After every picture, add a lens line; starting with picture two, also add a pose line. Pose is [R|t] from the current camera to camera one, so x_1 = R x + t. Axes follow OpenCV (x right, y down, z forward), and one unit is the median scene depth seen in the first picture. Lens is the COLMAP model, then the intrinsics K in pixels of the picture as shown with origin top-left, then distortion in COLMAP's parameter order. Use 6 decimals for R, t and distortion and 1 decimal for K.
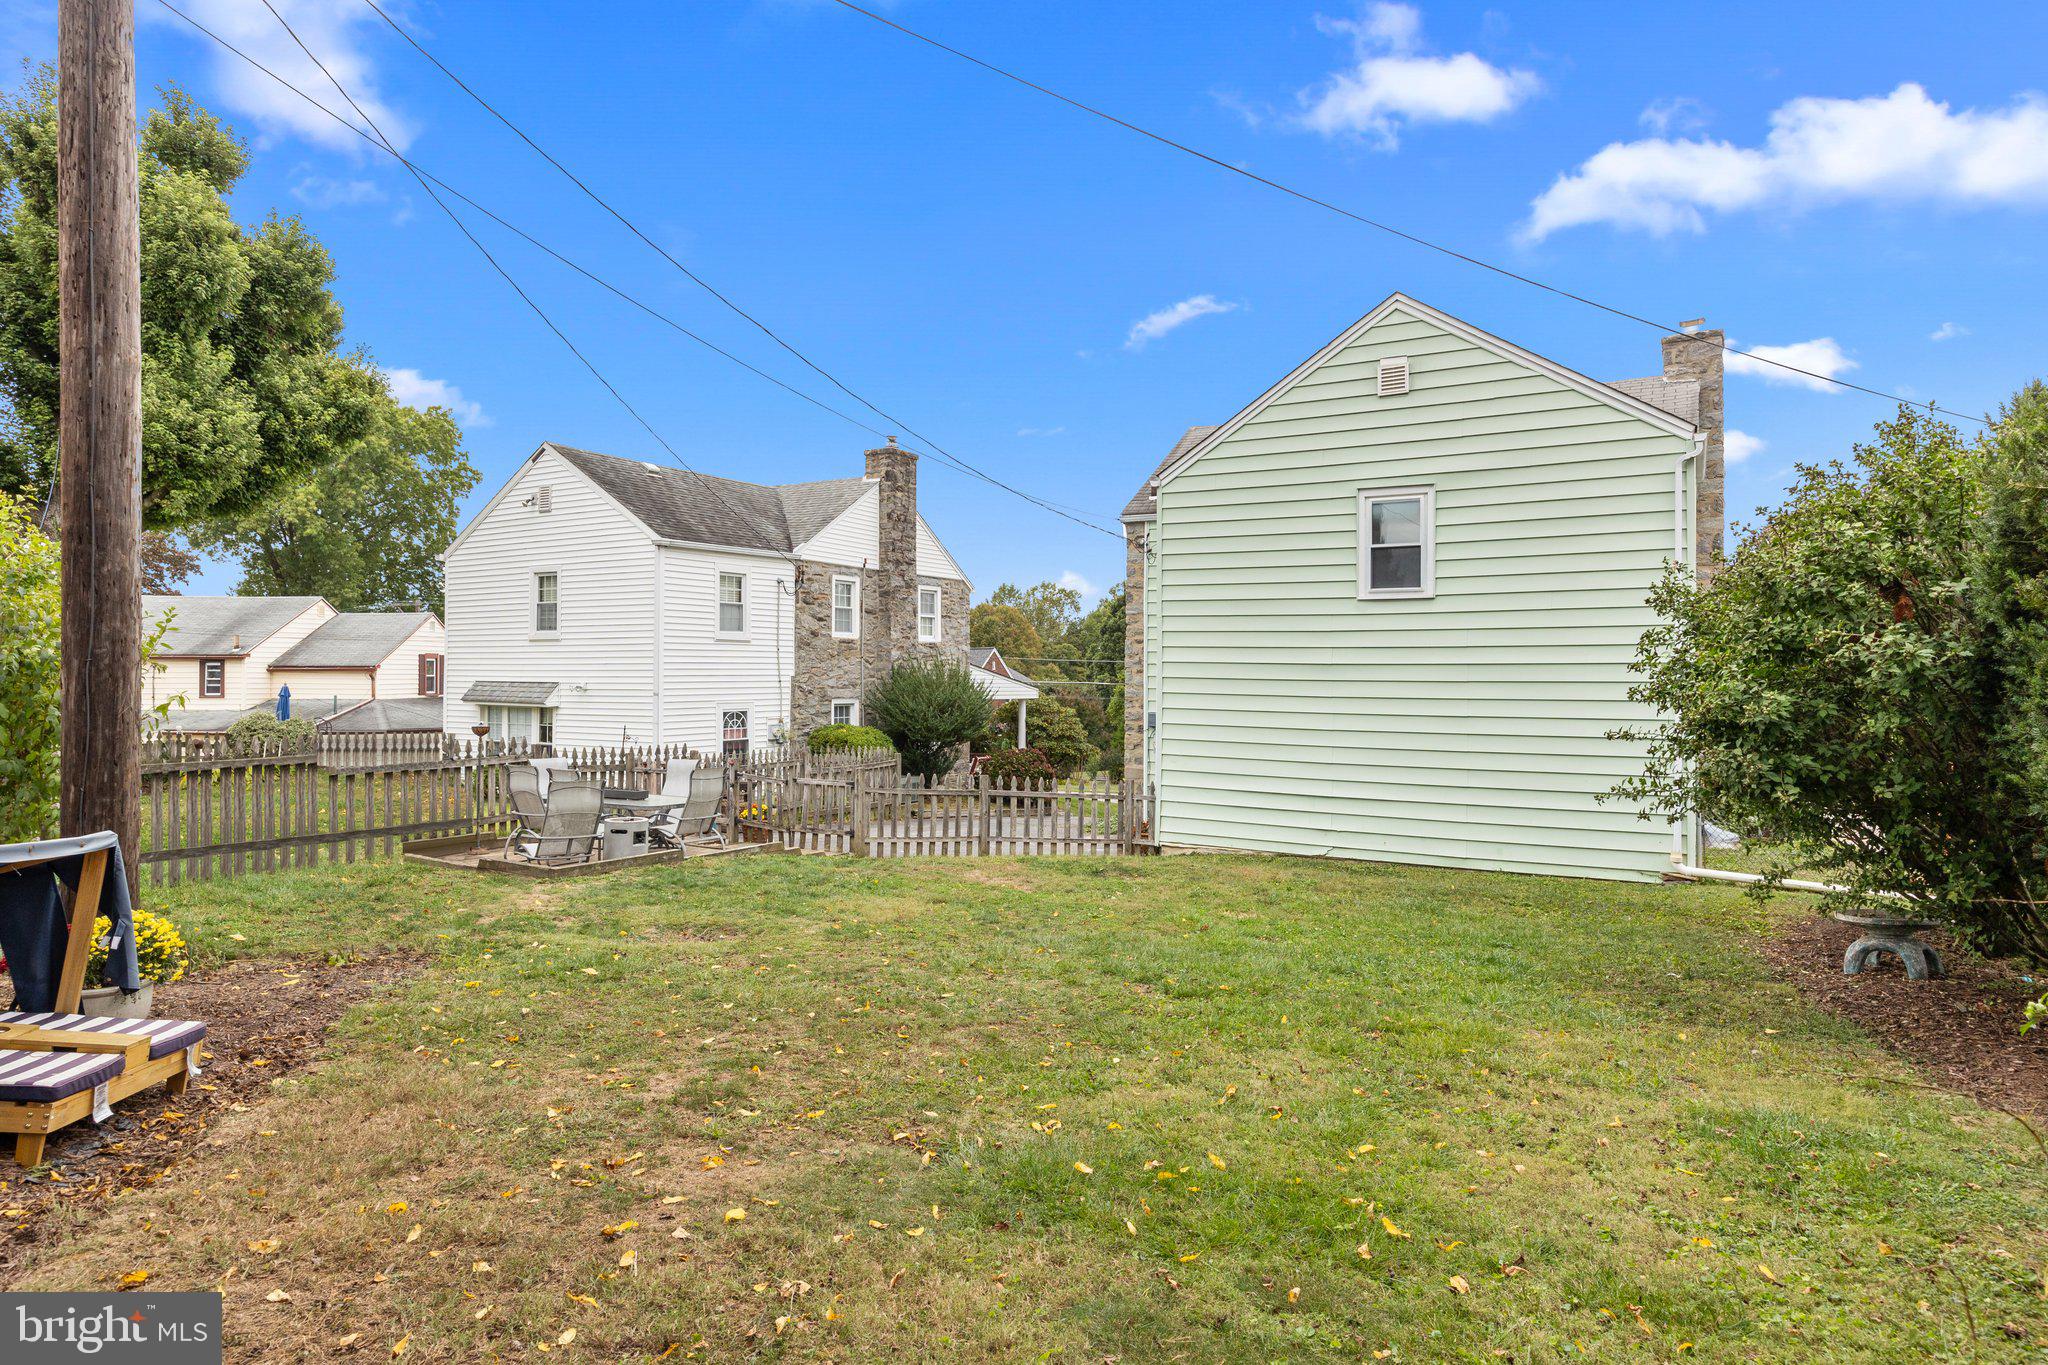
lens RADIAL K [[1183.6, 0, 1023.4], [0, 1183.6, 679.6], [0, 0, 1]] dist [-0.001835, -0.000061]
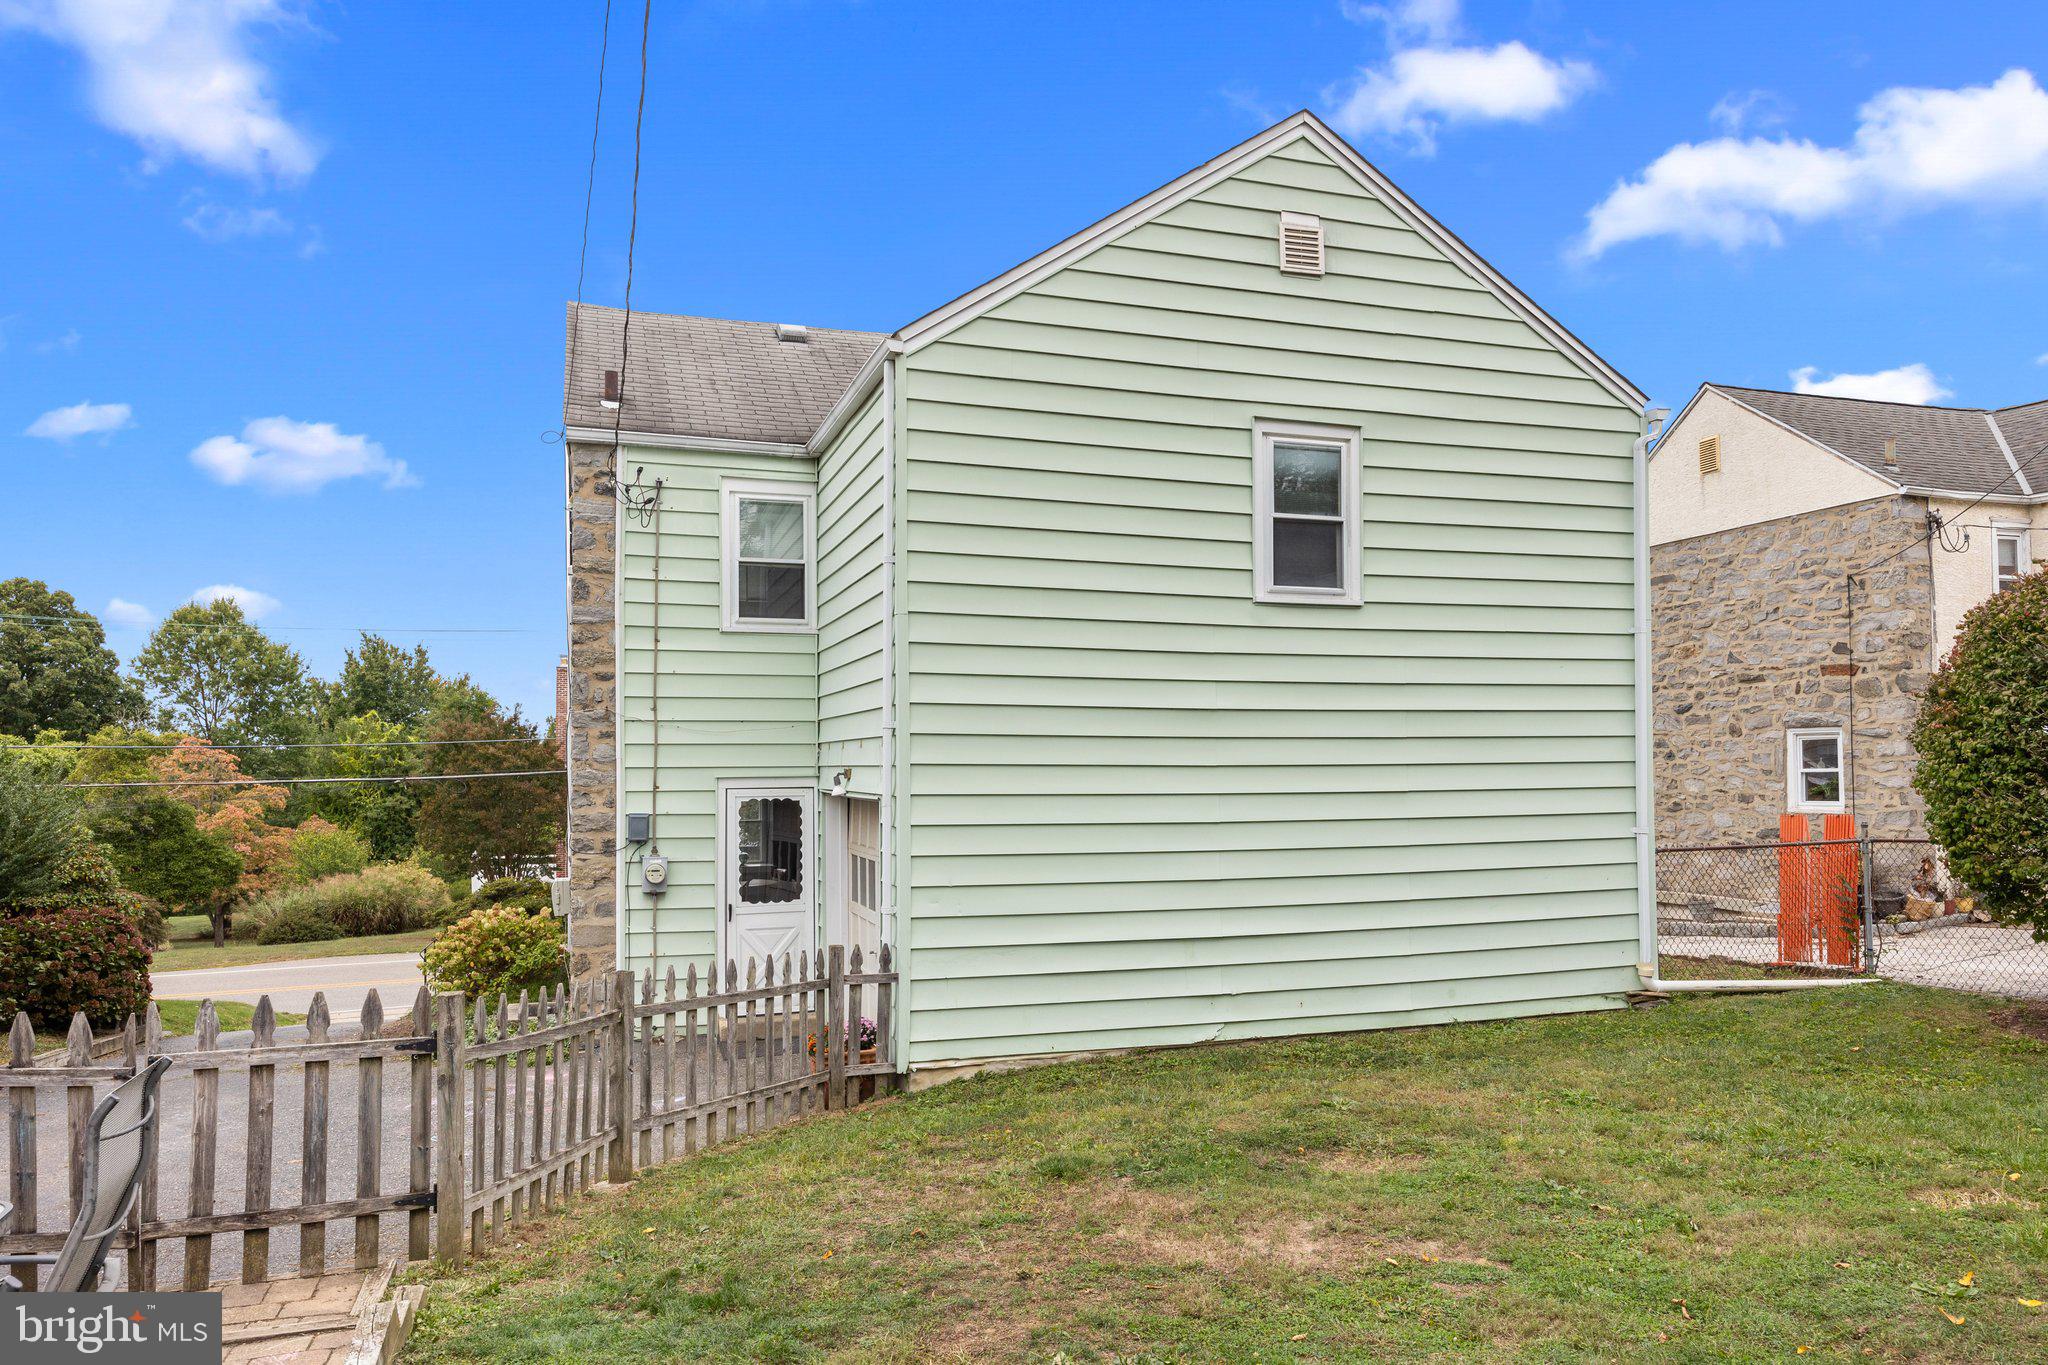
lens RADIAL K [[1390.5, 0, 1005.5], [0, 1390.5, 747.2], [0, 0, 1]] dist [0.004813, -0.000642]
pose [[0.649195, 0.003488, 0.760614, -0.333075], [0.016279, 0.999697, -0.018479, 0.016701], [-0.760448, 0.024378, 0.648941, 0.642163]]
